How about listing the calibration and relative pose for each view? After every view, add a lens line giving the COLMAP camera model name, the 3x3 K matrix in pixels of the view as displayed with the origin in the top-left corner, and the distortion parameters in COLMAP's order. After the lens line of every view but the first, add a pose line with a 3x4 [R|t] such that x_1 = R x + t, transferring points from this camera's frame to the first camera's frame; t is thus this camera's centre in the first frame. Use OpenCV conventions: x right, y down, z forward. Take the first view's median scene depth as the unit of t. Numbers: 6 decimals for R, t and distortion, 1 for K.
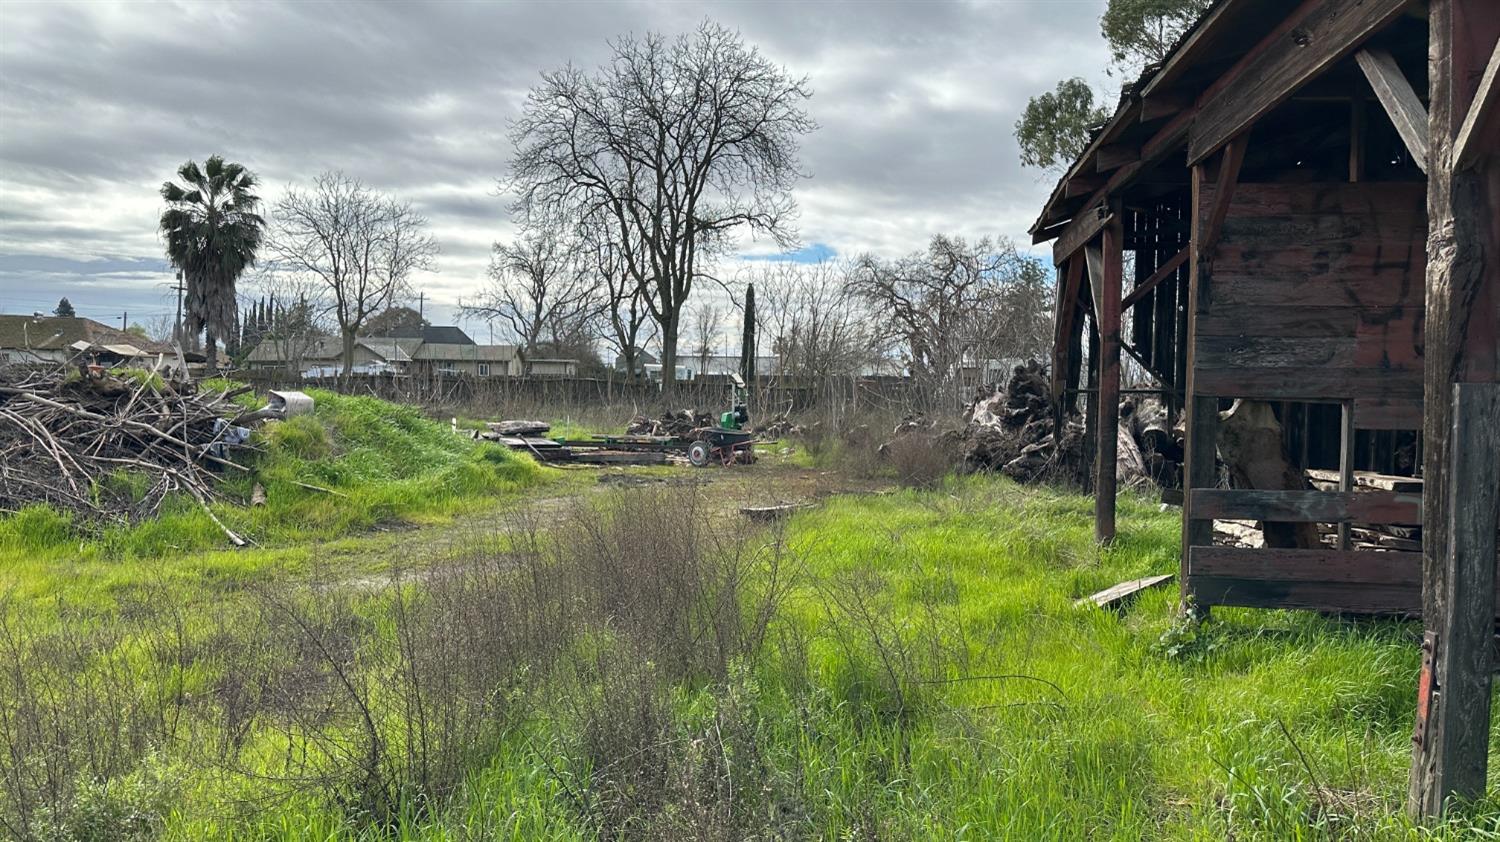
lens RADIAL K [[1001.5, 0, 748.2], [0, 1001.5, 411.1], [0, 0, 1]] dist [0.085926, -0.000787]
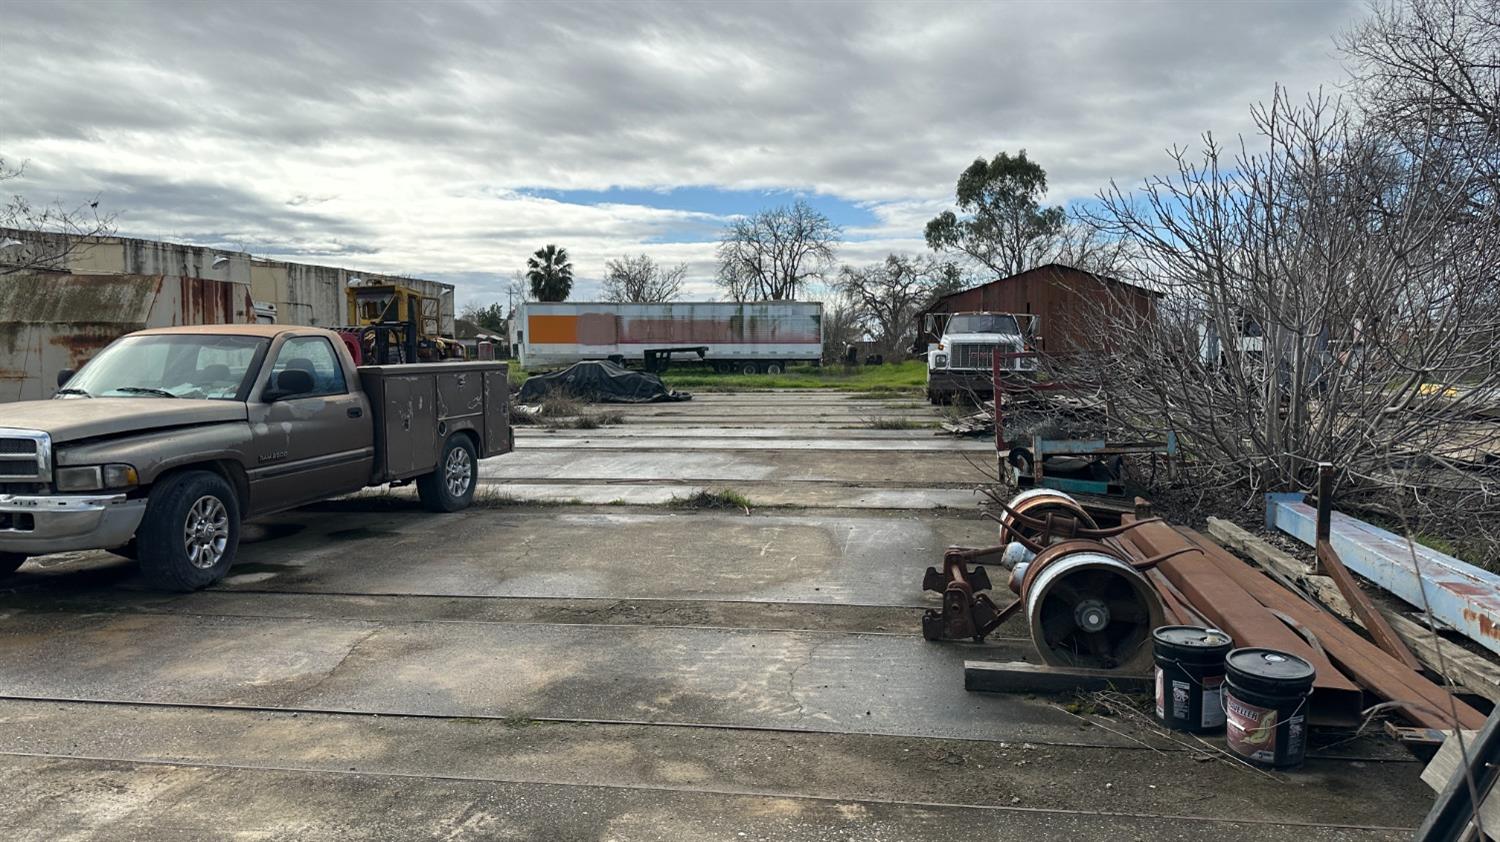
lens RADIAL K [[1001.5, 0, 748.2], [0, 1001.5, 411.1], [0, 0, 1]] dist [0.085926, -0.000787]
pose [[0.998430, -0.028389, 0.048285, -0.282629], [0.026879, 0.999138, 0.031641, 0.048028], [-0.049141, -0.030293, 0.998332, -1.379050]]
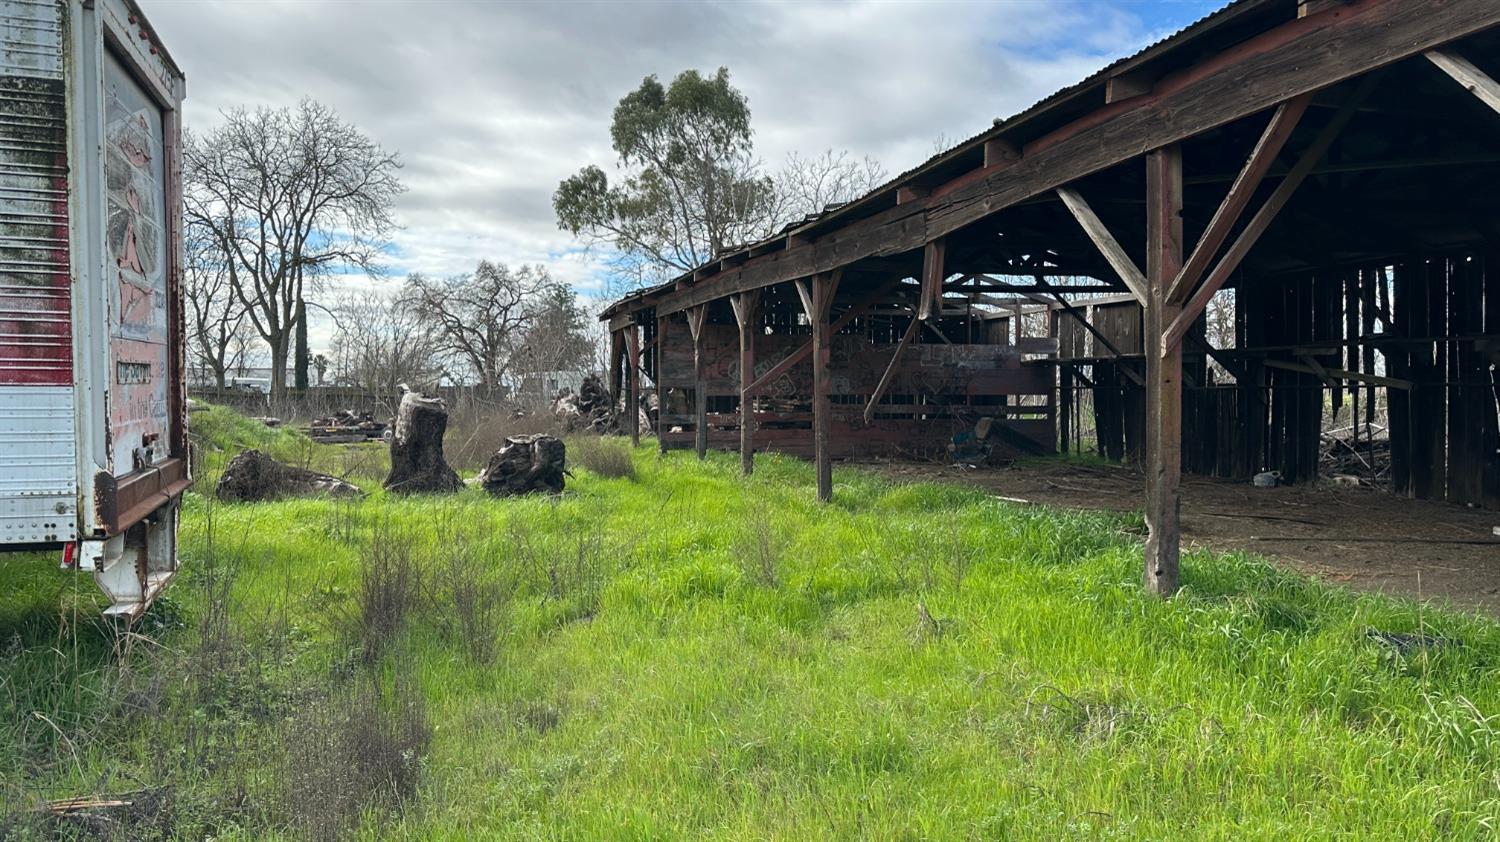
lens RADIAL K [[1001.5, 0, 748.2], [0, 1001.5, 411.1], [0, 0, 1]] dist [0.085926, -0.000787]
pose [[0.895289, -0.024855, 0.444791, -0.118183], [0.029182, 0.999570, -0.002882, 0.012569], [-0.444528, 0.015560, 0.895630, -0.318638]]
